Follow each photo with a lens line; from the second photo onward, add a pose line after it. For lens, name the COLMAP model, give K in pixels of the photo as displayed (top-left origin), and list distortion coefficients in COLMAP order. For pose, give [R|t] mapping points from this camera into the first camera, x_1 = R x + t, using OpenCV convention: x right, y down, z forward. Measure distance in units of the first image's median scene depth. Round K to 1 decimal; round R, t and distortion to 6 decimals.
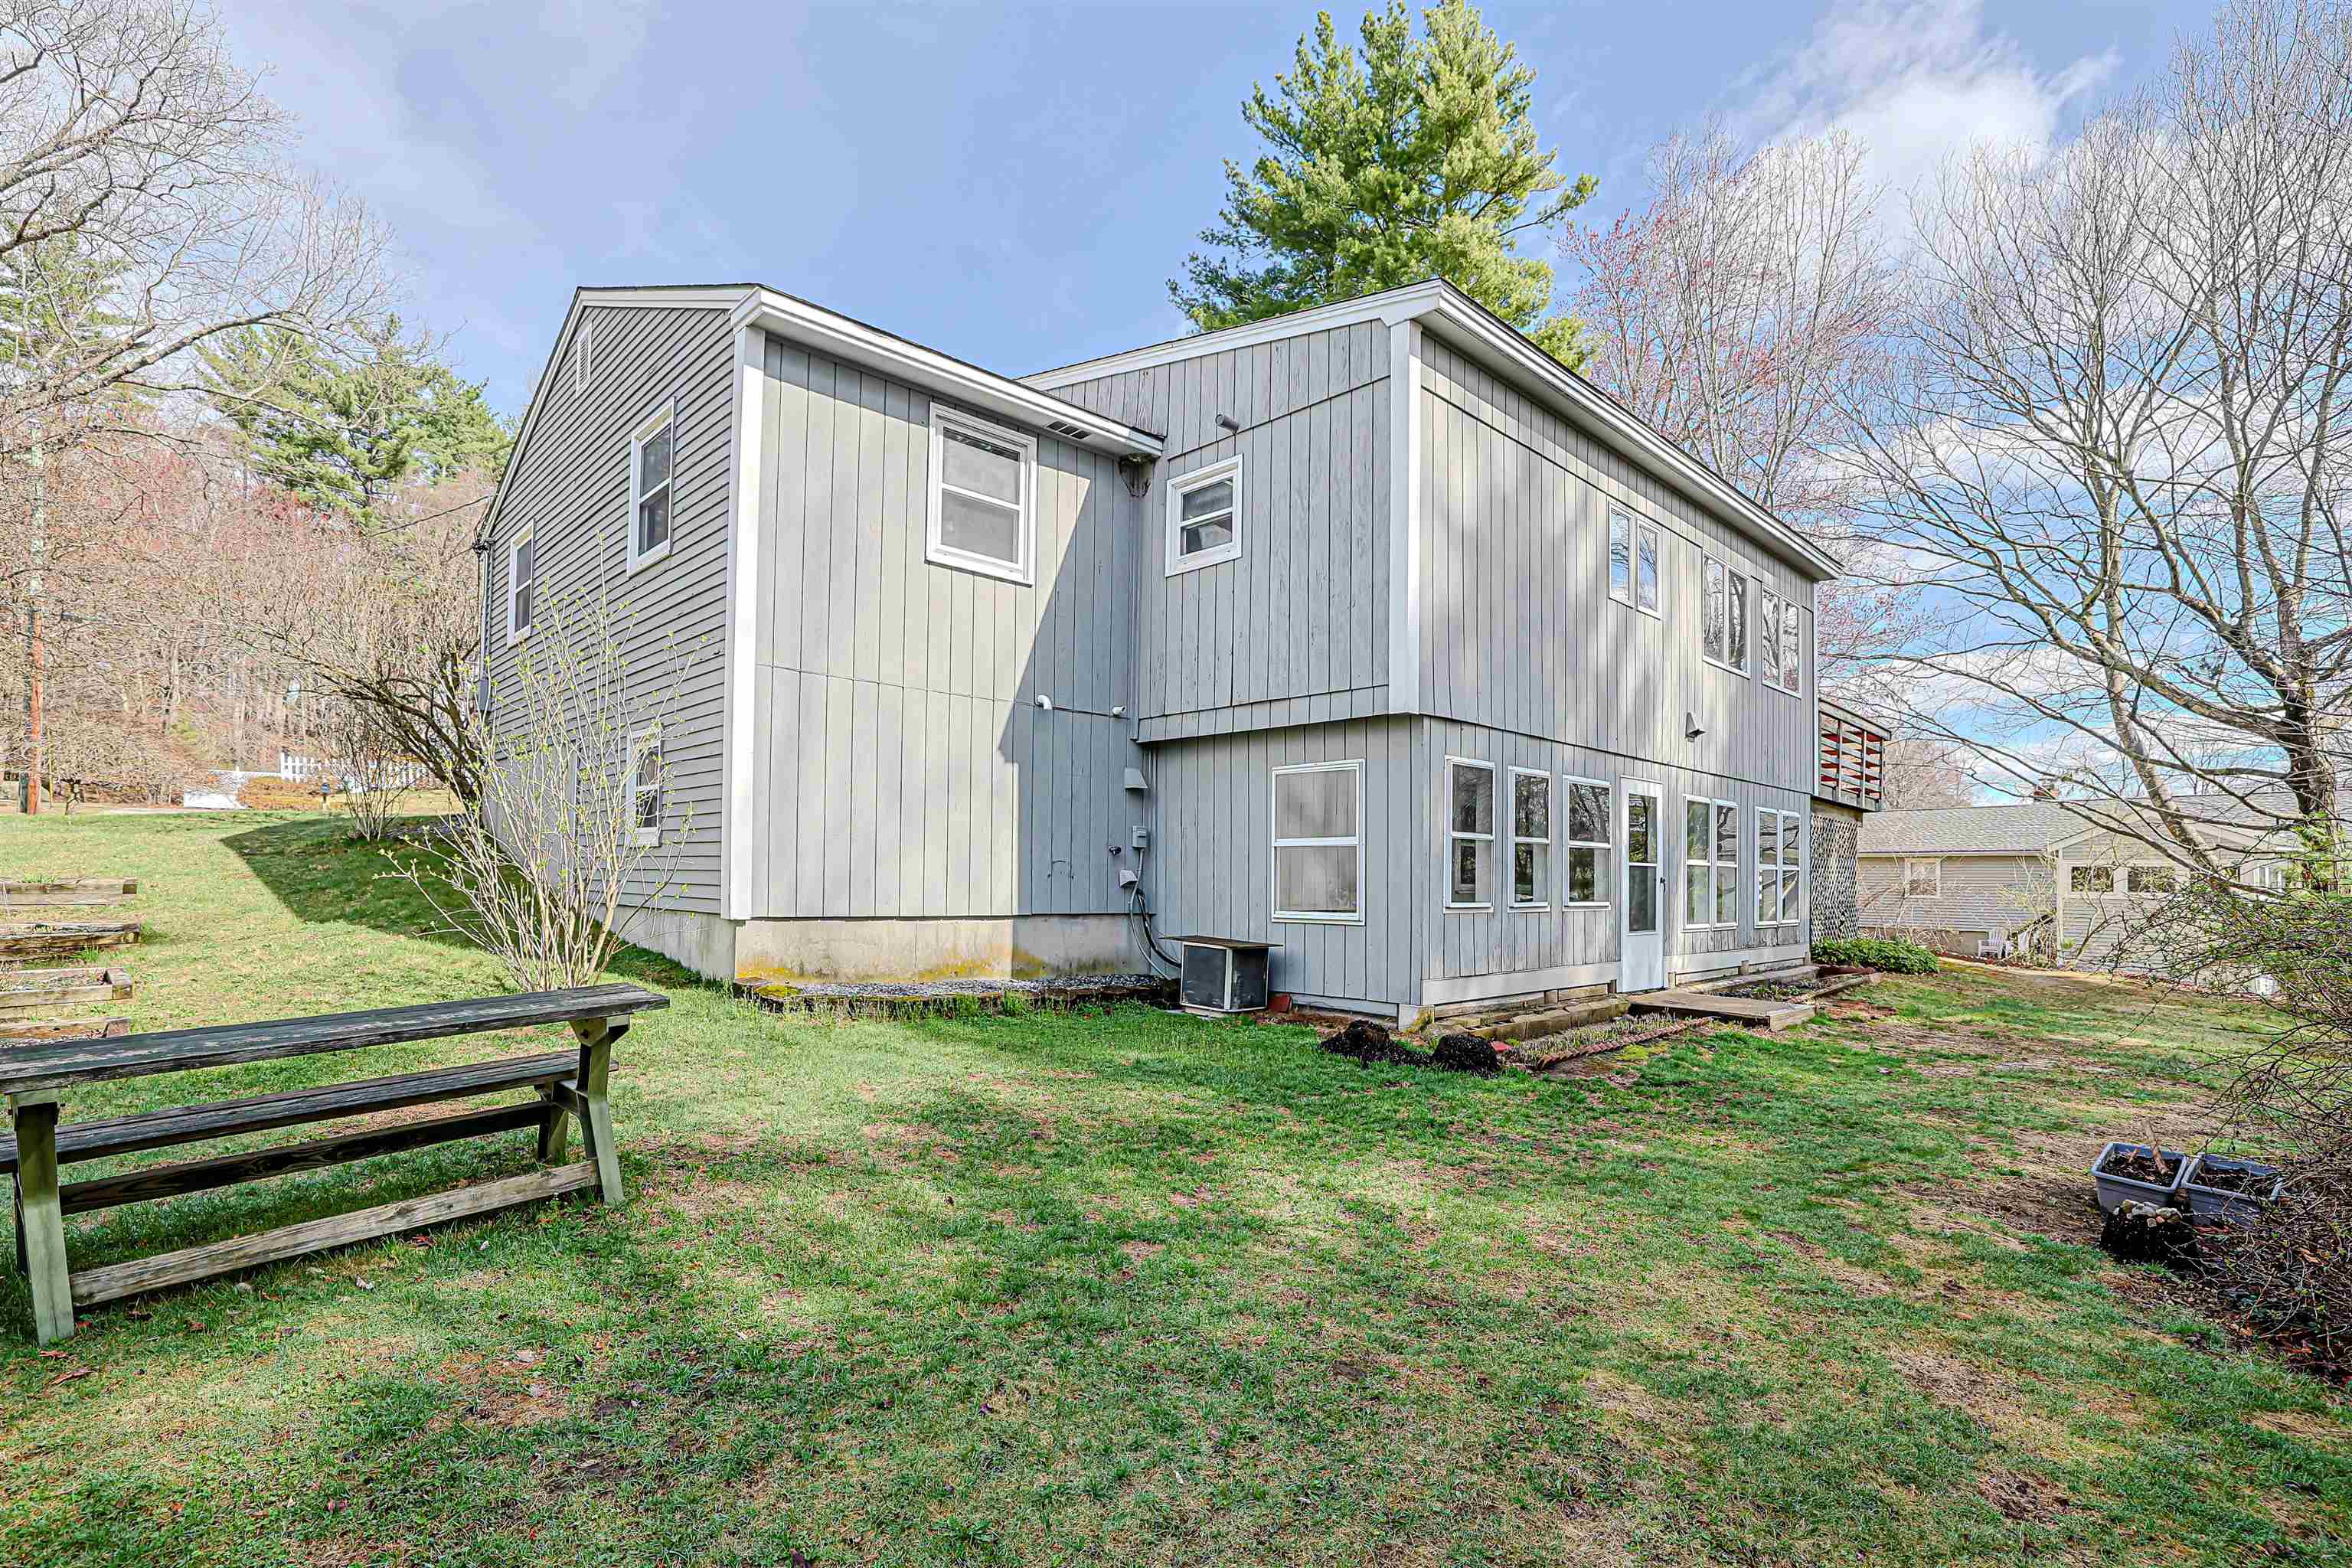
lens RADIAL K [[1035.2, 0, 1176.0], [0, 1035.2, 784.0], [0, 0, 1]] dist [0.000082, 0.000014]
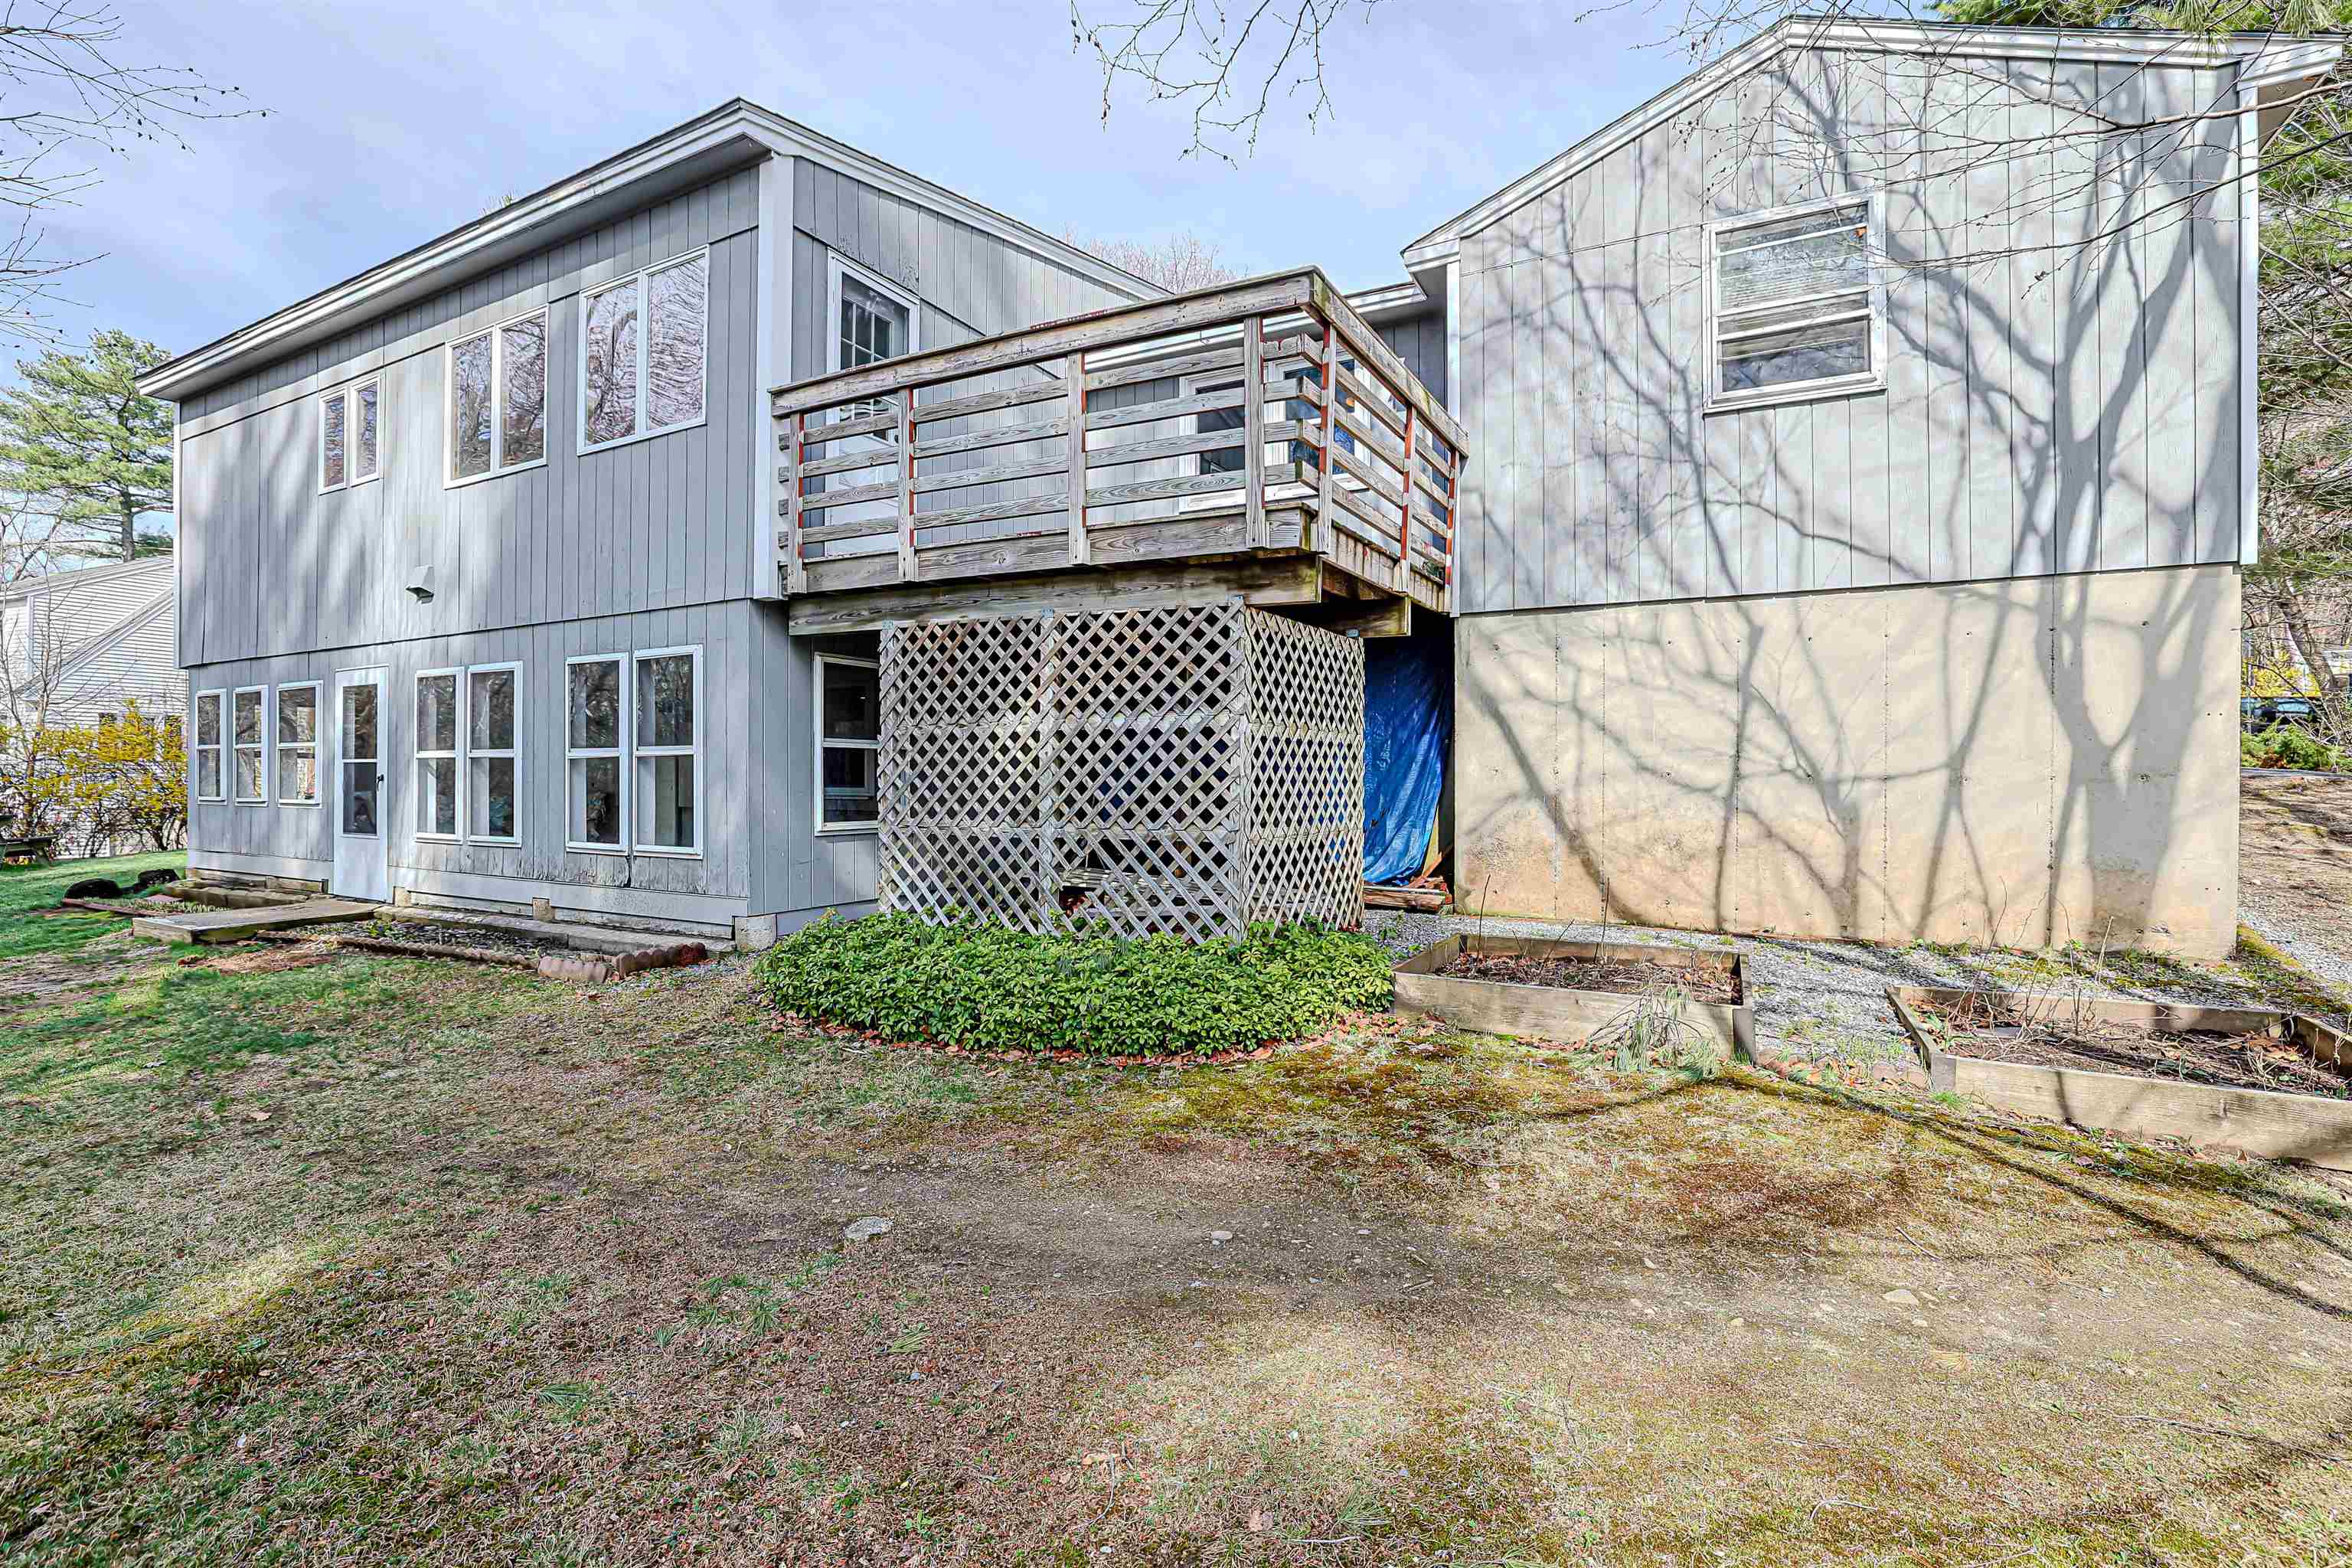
lens RADIAL K [[1035.2, 0, 1176.0], [0, 1035.2, 784.0], [0, 0, 1]] dist [0.000082, 0.000014]
pose [[0.283735, -0.032593, -0.958349, 1.515790], [0.043220, 0.998841, -0.021174, 0.147309], [0.957928, -0.035412, 0.284815, 1.421531]]
